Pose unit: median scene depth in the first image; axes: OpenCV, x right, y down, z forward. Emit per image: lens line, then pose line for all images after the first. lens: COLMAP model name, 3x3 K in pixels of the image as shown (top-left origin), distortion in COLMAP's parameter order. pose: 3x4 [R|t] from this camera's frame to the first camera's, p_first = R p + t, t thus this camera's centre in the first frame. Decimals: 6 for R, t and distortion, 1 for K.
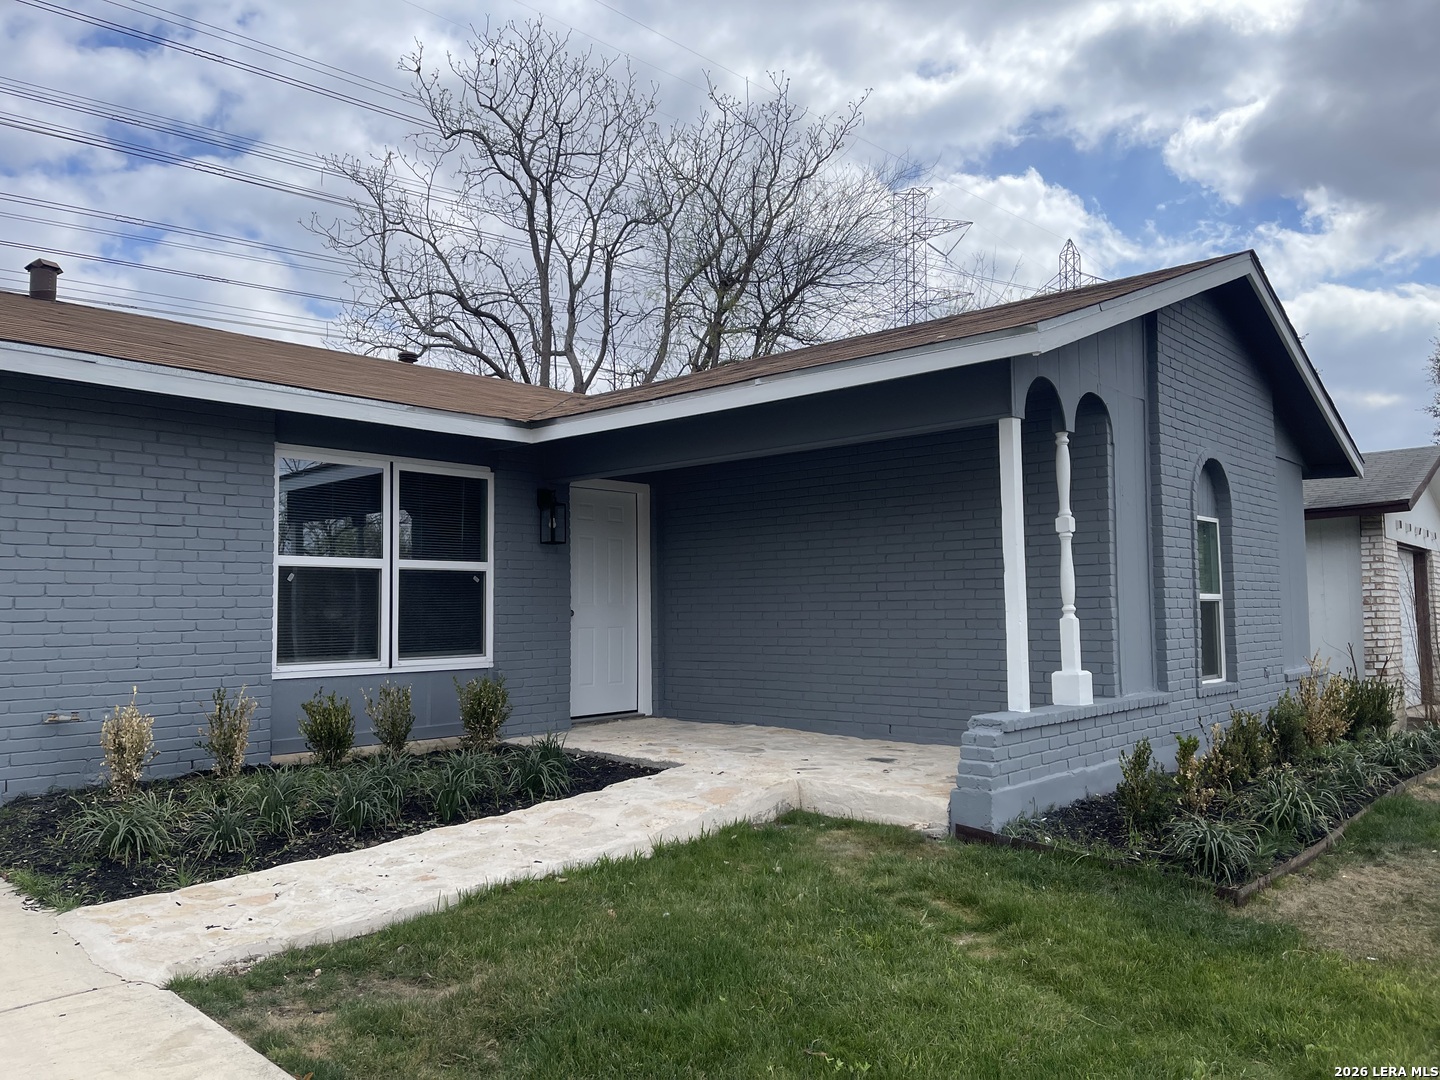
lens RADIAL K [[1076.9, 0, 721.1], [0, 1076.9, 551.2], [0, 0, 1]] dist [0.071236, -0.091780]
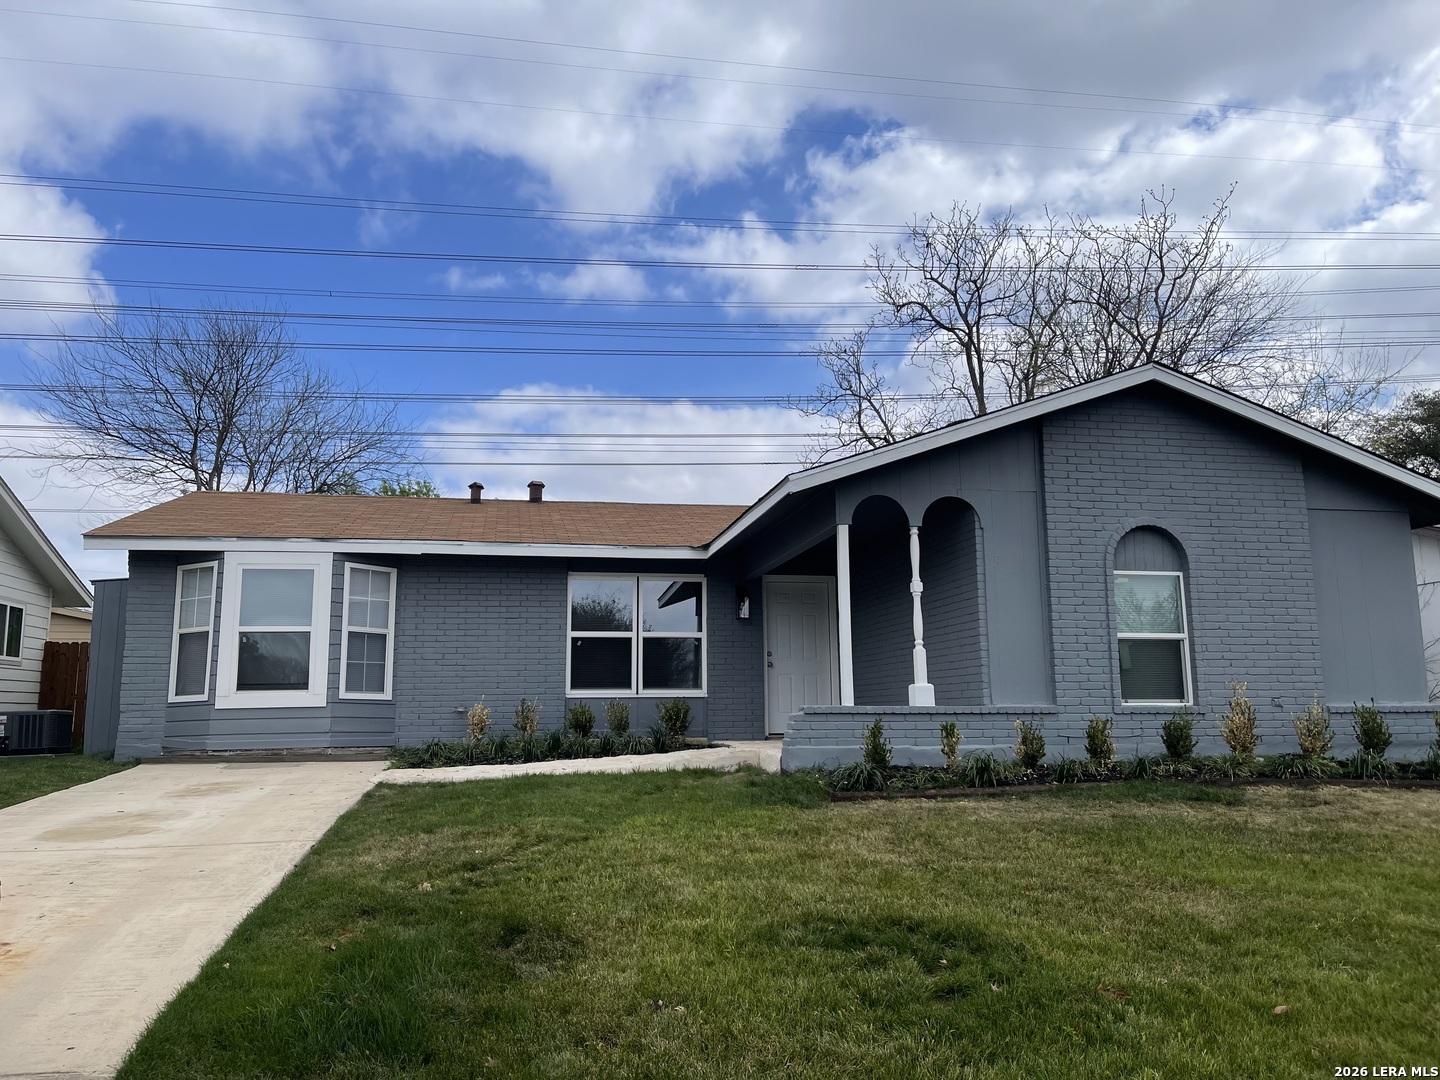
lens RADIAL K [[1076.9, 0, 722.6], [0, 1076.9, 548.4], [0, 0, 1]] dist [0.071236, -0.091780]
pose [[0.796147, -0.090241, -0.598336, 0.941849], [0.033792, 0.993905, -0.104937, 0.066179], [0.604159, 0.063326, 0.794344, -0.339554]]
